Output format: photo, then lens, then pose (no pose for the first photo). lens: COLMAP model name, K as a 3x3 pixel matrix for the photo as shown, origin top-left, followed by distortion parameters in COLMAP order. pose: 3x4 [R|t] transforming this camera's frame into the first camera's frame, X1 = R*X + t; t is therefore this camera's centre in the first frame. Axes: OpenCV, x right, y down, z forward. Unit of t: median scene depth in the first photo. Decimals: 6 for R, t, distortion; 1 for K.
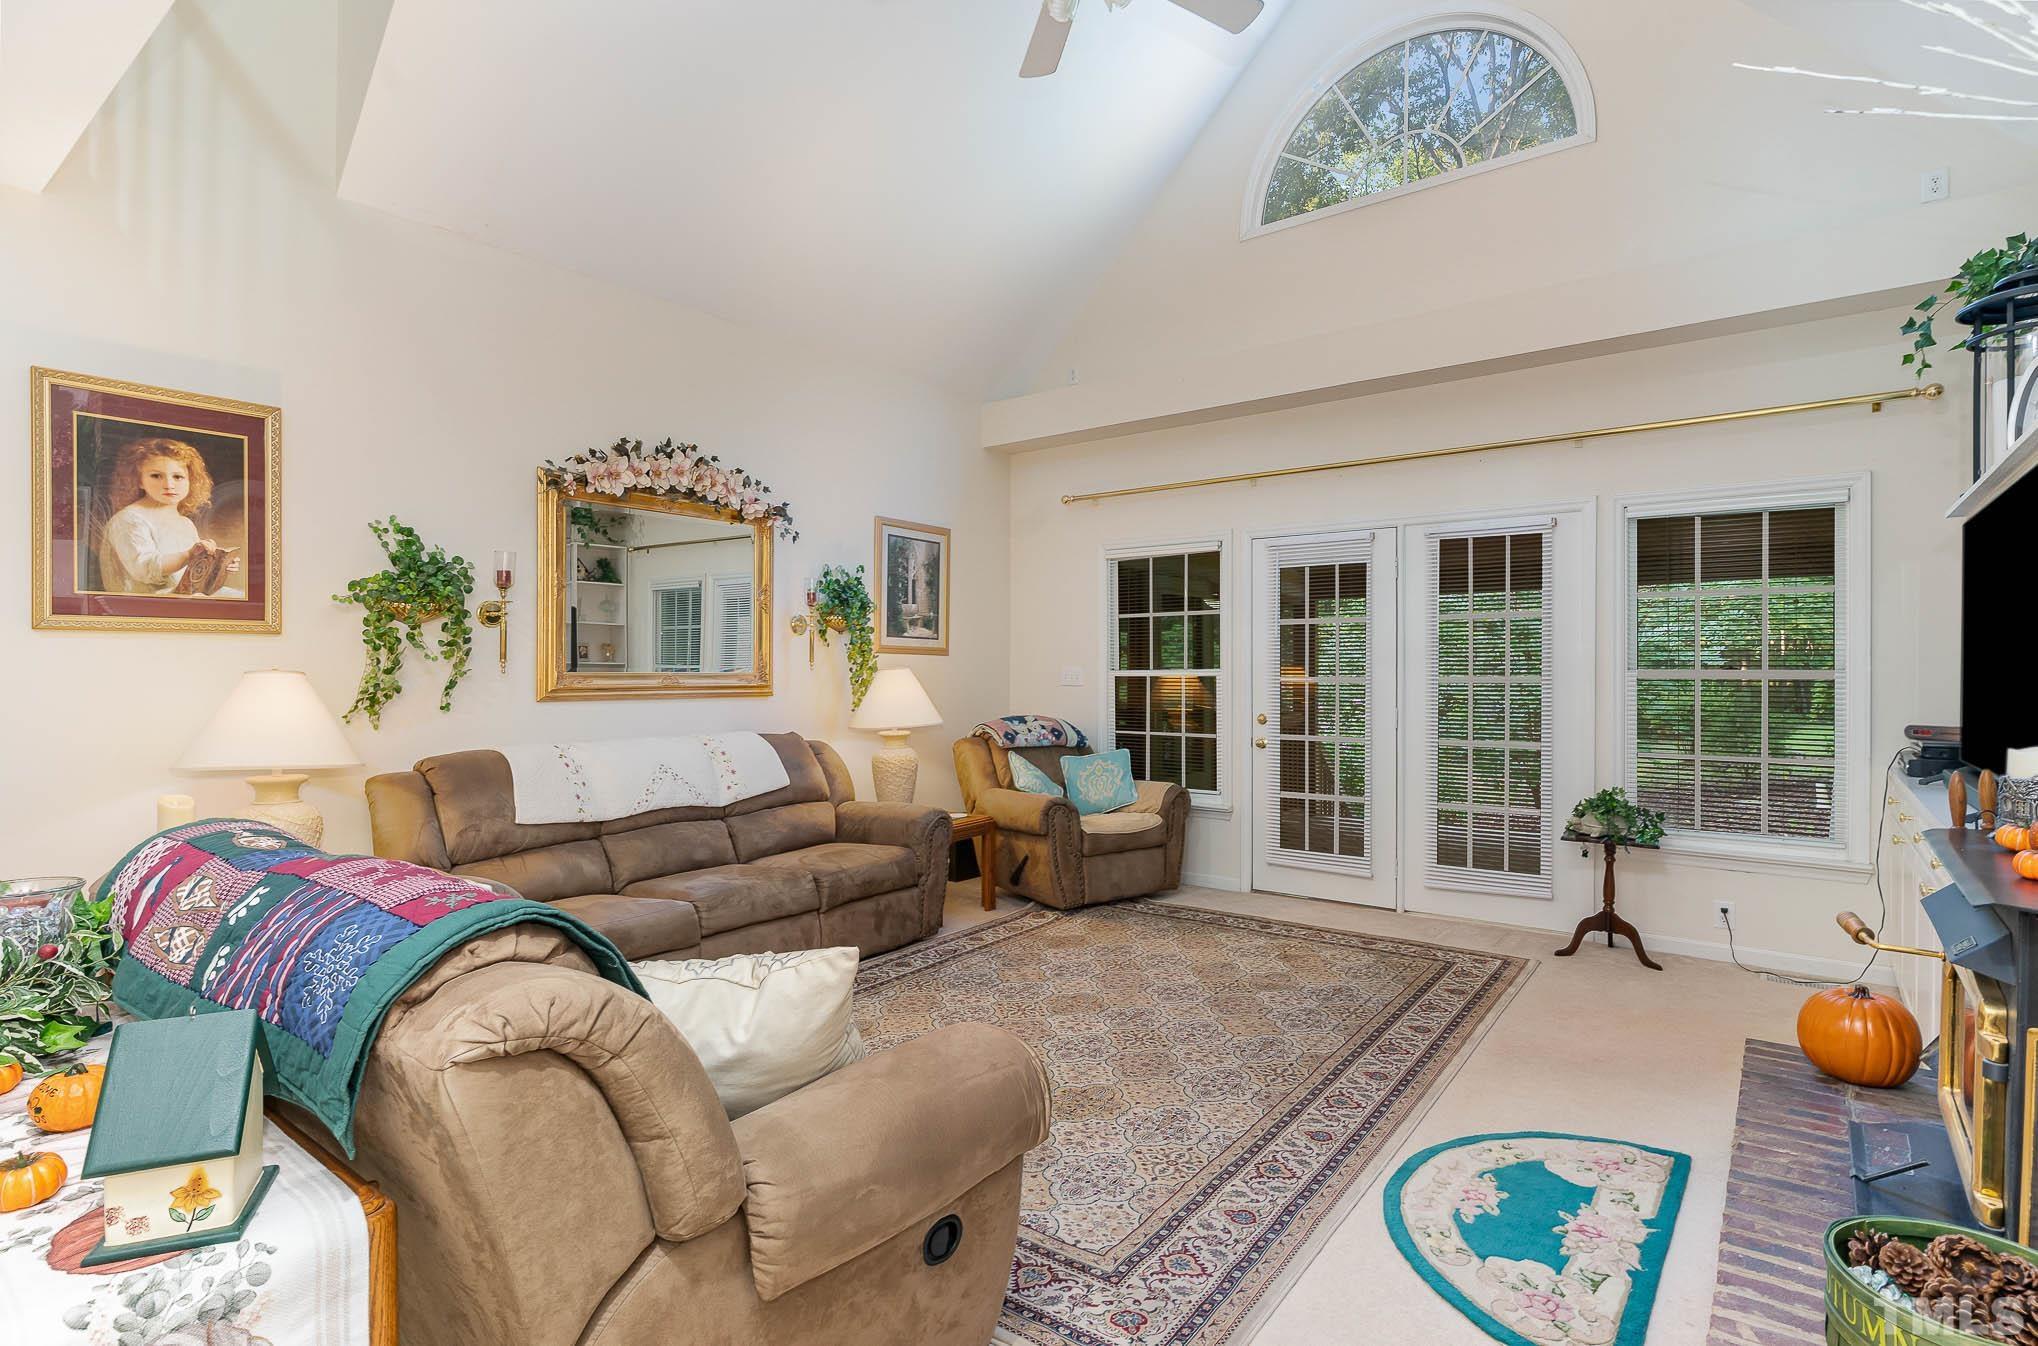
lens RADIAL K [[982.4, 0, 1018.0], [0, 982.4, 679.9], [0, 0, 1]] dist [-0.000909, 0.000468]
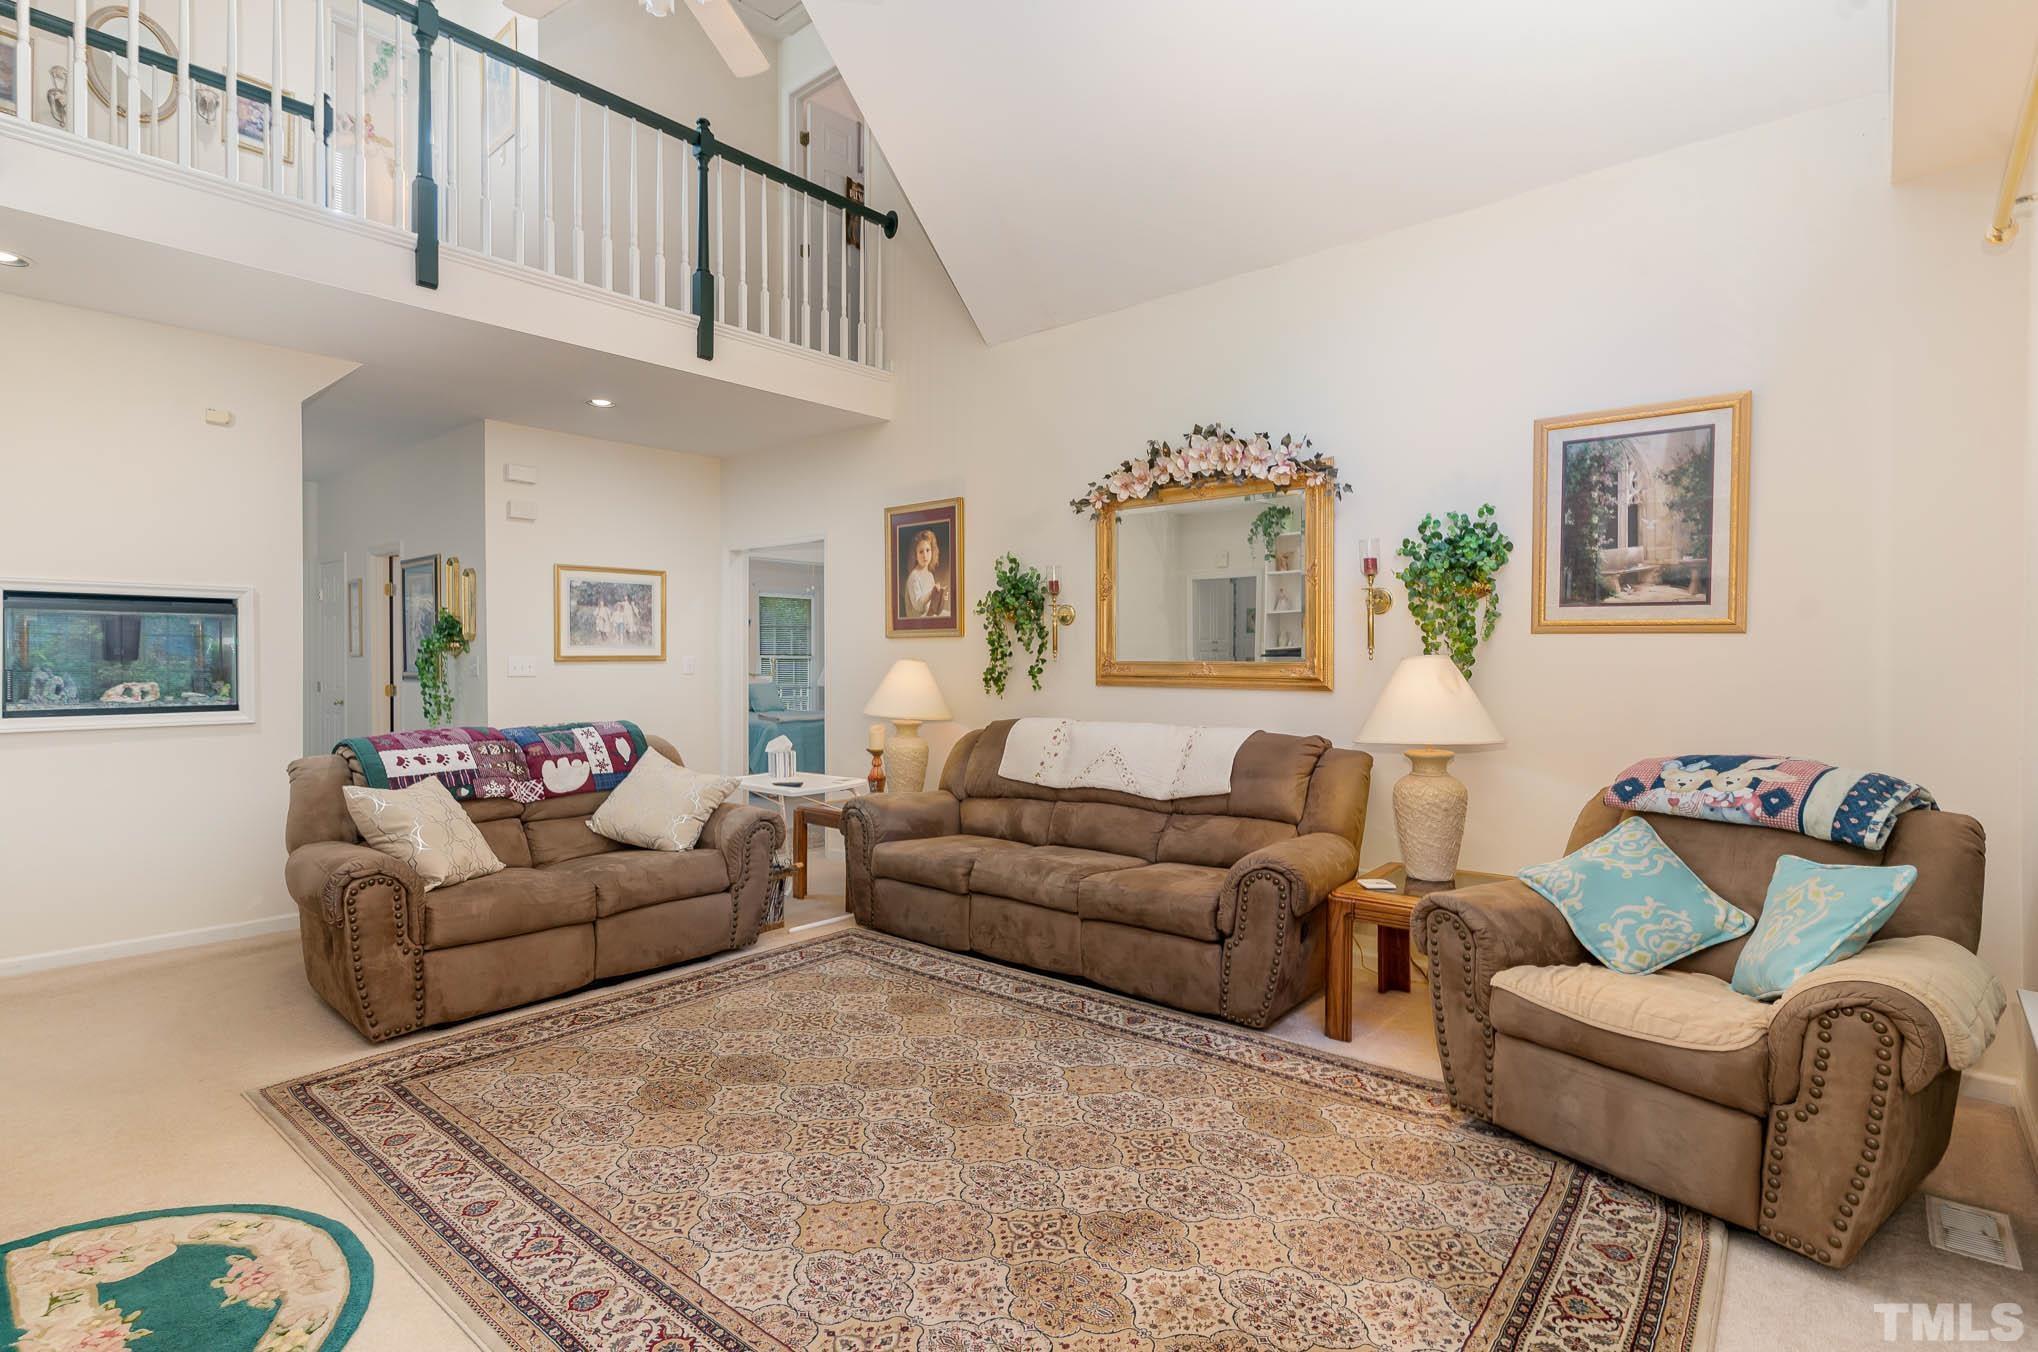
lens RADIAL K [[997.0, 0, 1016.8], [0, 997.0, 661.5], [0, 0, 1]] dist [-0.000432, -0.000452]
pose [[-0.048131, 0.008042, -0.998809, 0.866188], [-0.008191, 0.999931, 0.008446, -0.018602], [0.998807, 0.008587, -0.048062, 1.135150]]
